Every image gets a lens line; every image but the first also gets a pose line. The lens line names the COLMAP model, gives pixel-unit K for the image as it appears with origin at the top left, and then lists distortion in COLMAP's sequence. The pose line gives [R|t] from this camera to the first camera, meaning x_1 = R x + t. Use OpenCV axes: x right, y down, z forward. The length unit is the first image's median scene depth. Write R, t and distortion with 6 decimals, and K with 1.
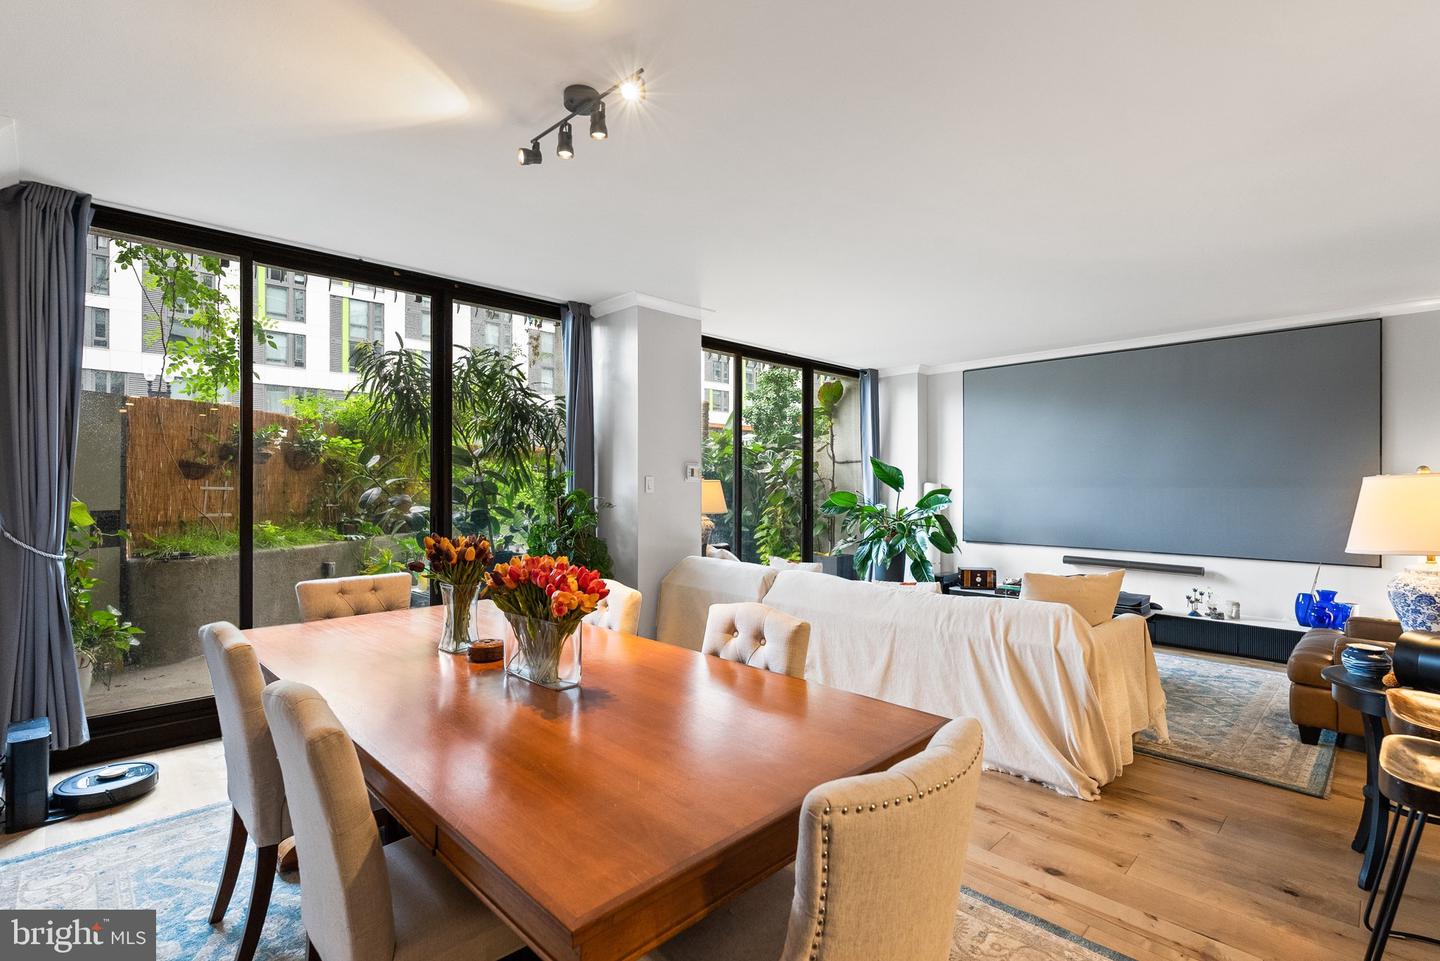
lens RADIAL K [[663.6, 0, 713.9], [0, 663.6, 460.6], [0, 0, 1]] dist [-0.002164, -0.000130]
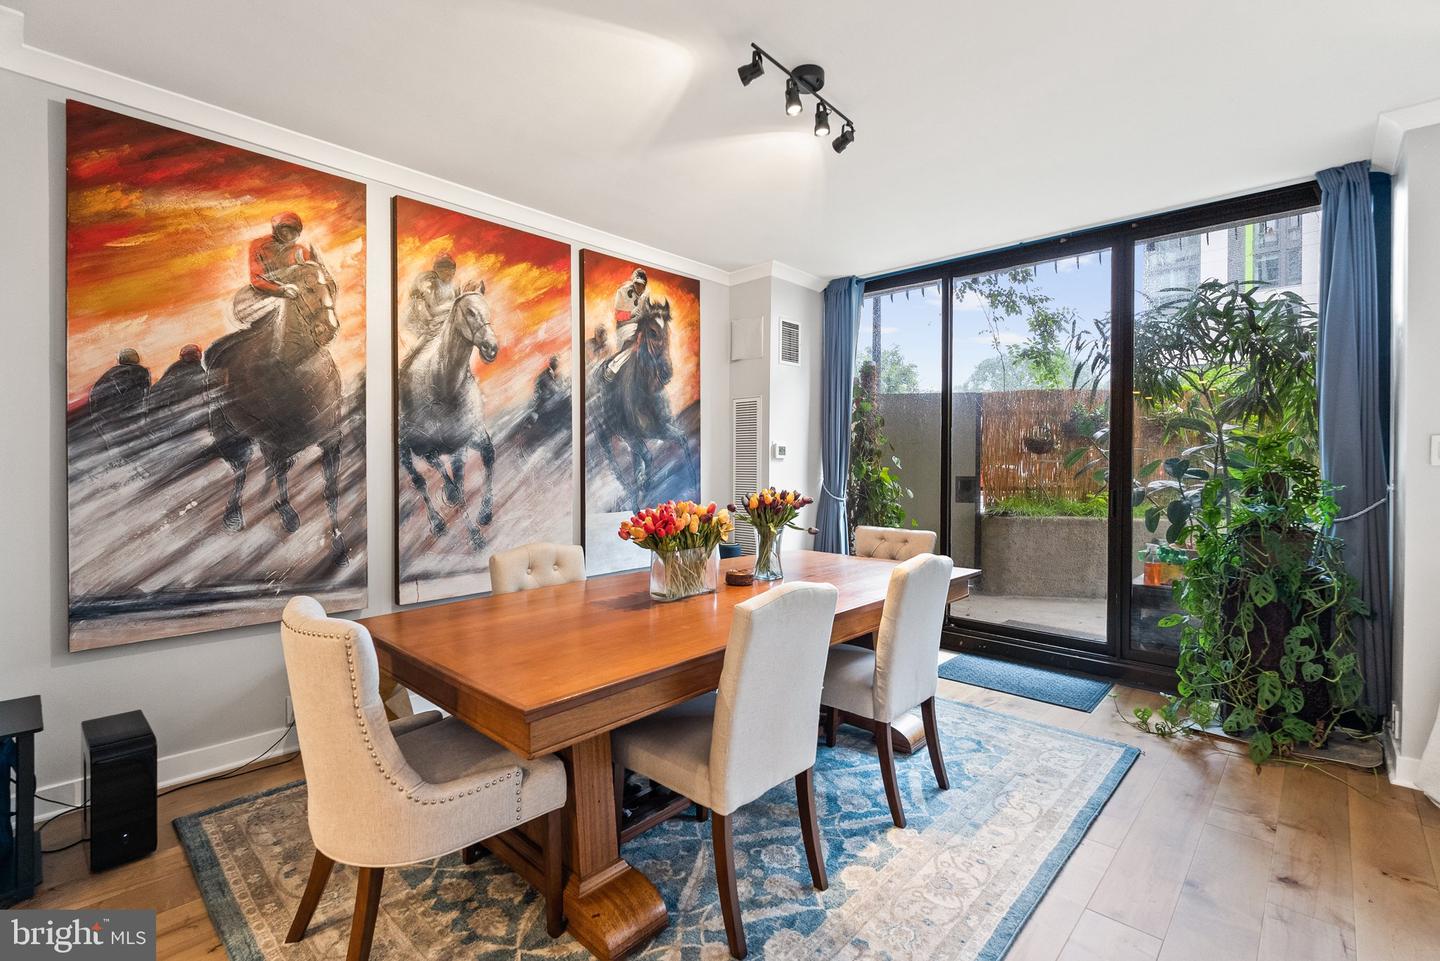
lens RADIAL K [[645.6, 0, 722.5], [0, 645.6, 468.4], [0, 0, 1]] dist [-0.004396, -0.000396]
pose [[0.036647, 0.006004, -0.999310, 0.427353], [0.037489, 0.999270, 0.007378, 0.027308], [0.998625, -0.037734, 0.036396, 0.425301]]
